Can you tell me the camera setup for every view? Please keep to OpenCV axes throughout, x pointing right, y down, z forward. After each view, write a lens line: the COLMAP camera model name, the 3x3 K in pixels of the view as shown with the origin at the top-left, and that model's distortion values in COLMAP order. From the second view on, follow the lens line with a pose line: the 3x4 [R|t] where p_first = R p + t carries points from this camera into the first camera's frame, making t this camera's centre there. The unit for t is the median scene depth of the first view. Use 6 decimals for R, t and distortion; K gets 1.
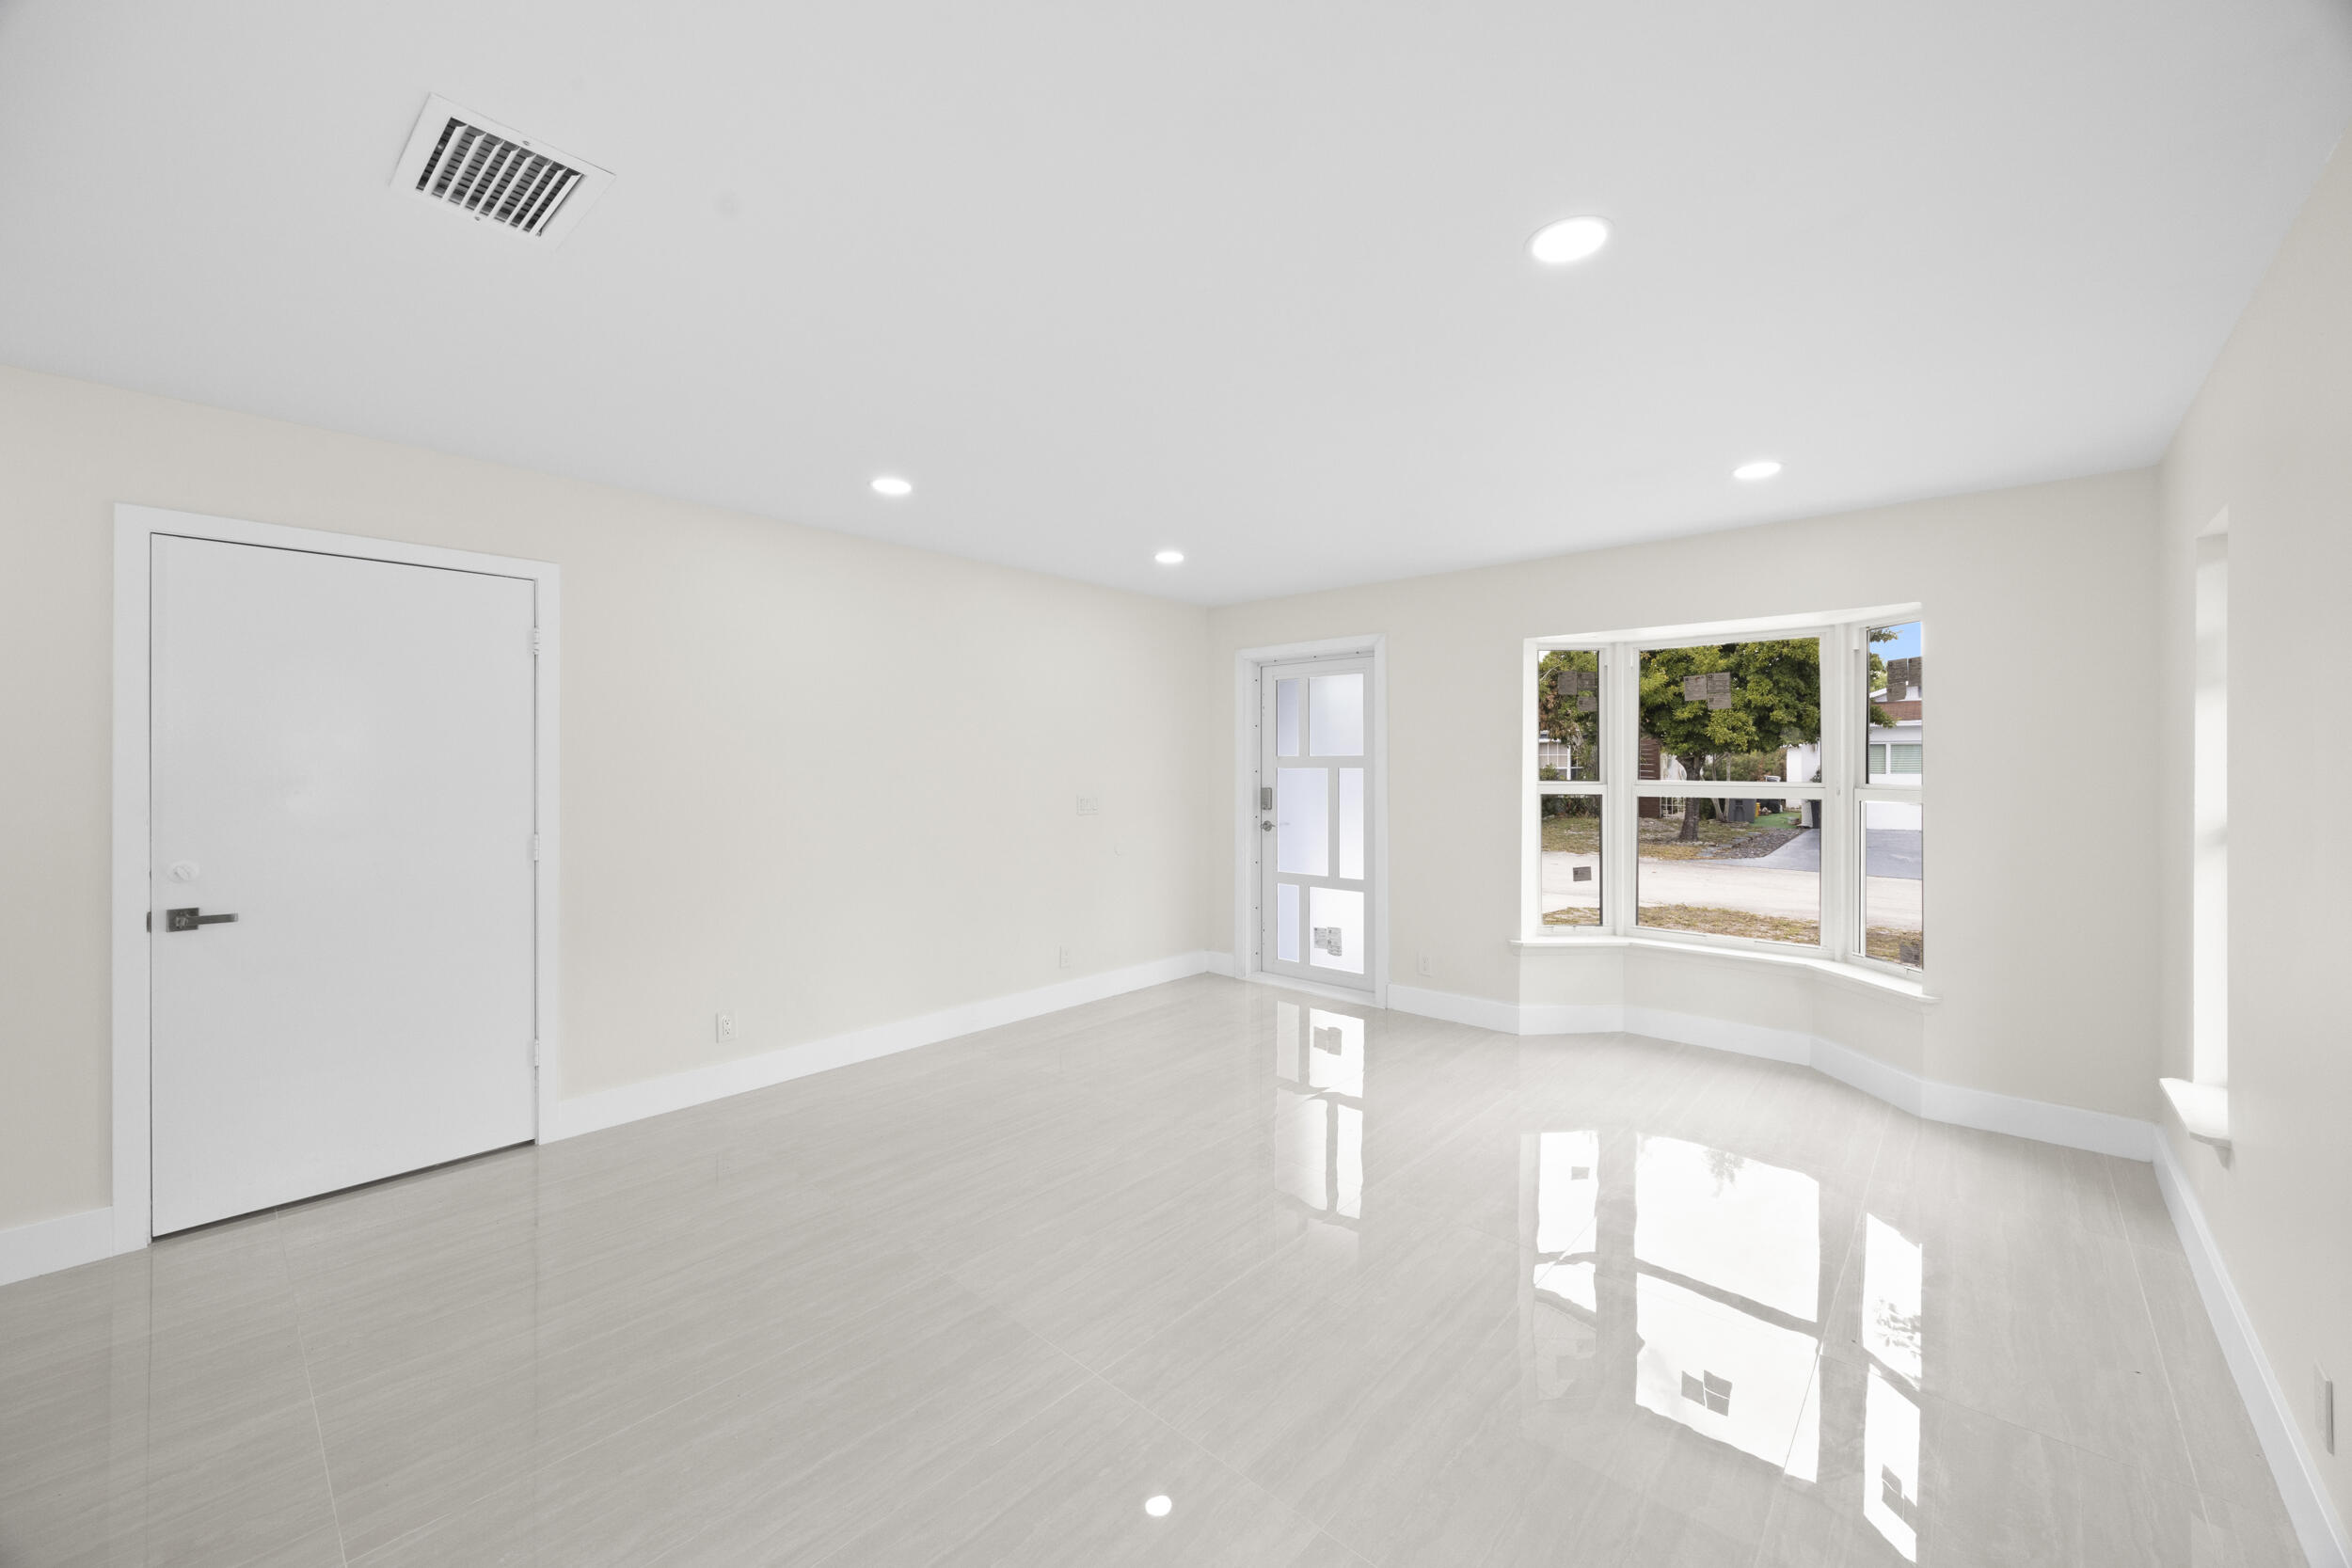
lens RADIAL K [[906.1, 0, 1179.7], [0, 906.1, 764.0], [0, 0, 1]] dist [-0.002532, -0.000191]
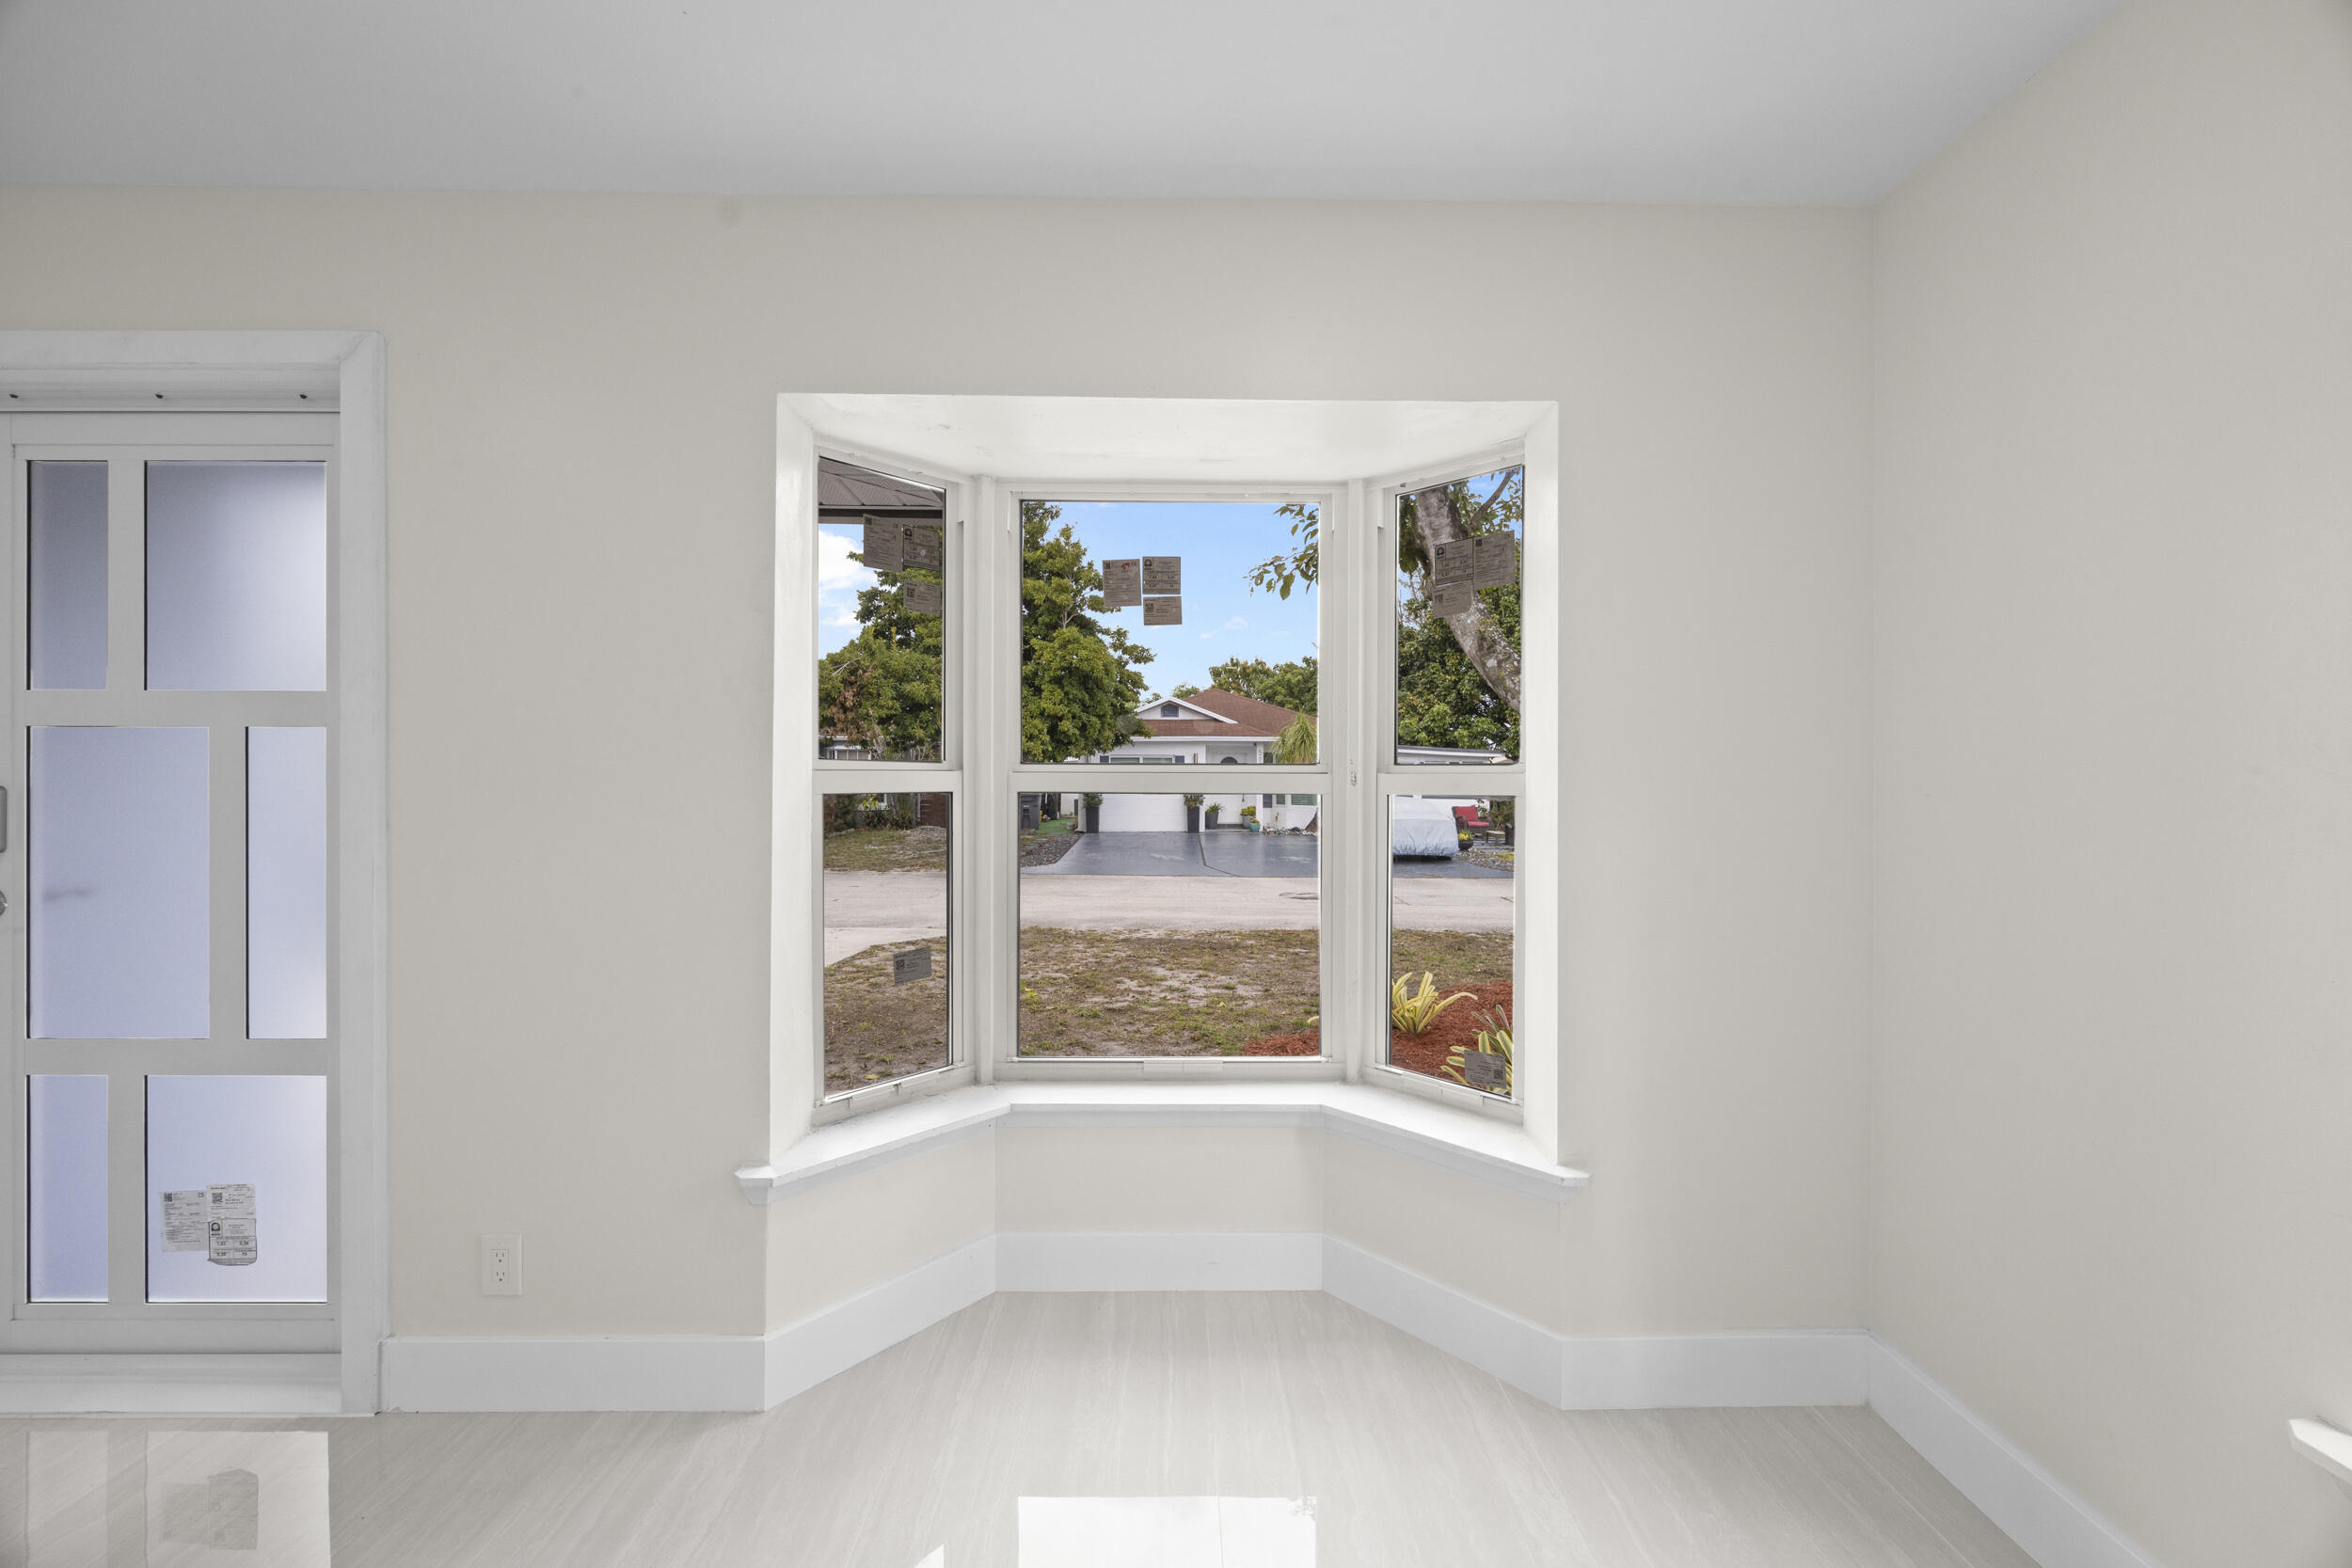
lens RADIAL K [[897.2, 0, 1180.4], [0, 897.2, 787.6], [0, 0, 1]] dist [-0.000108, 0.000243]
pose [[0.737958, -0.004003, 0.674835, 0.213232], [-0.003492, 0.999946, 0.009749, 0.023958], [-0.674838, -0.009551, 0.737904, 0.514698]]
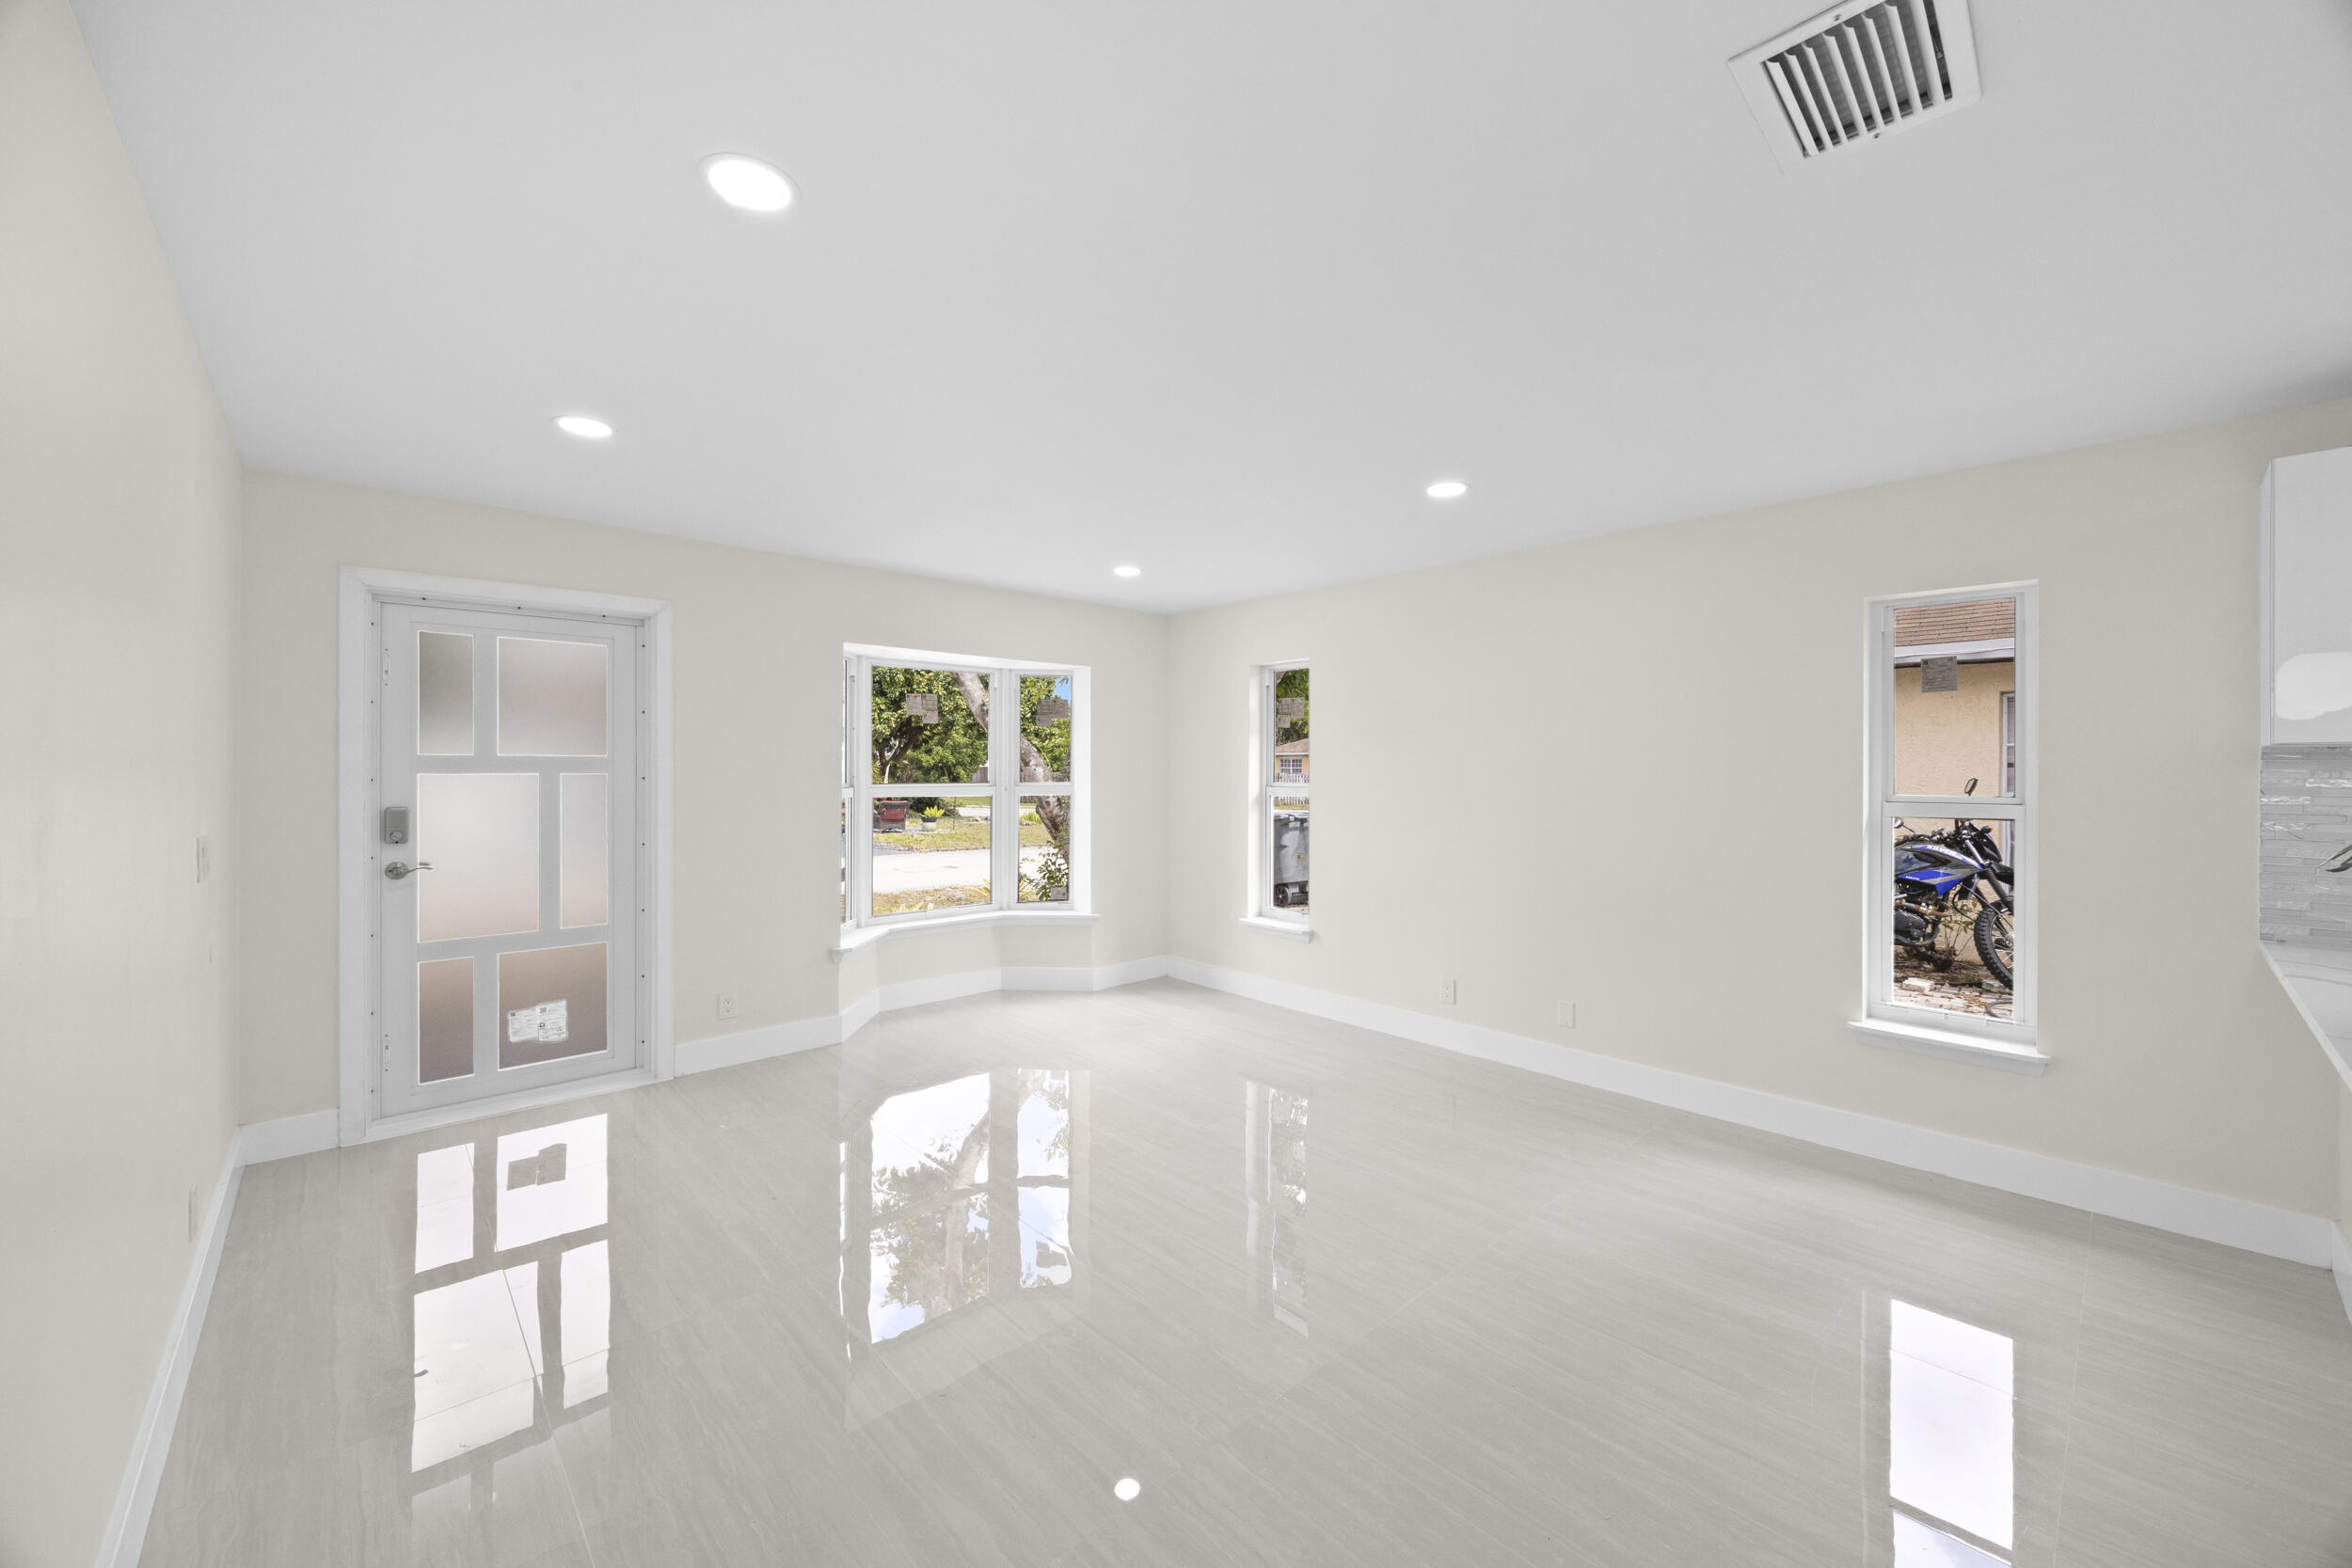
lens RADIAL K [[899.7, 0, 1182.4], [0, 899.7, 772.9], [0, 0, 1]] dist [-0.002030, -0.000109]
pose [[0.086529, -0.003904, 0.996242, -0.489751], [-0.004265, 0.999982, 0.004289, -0.001454], [-0.996240, -0.004620, 0.086510, 0.468638]]
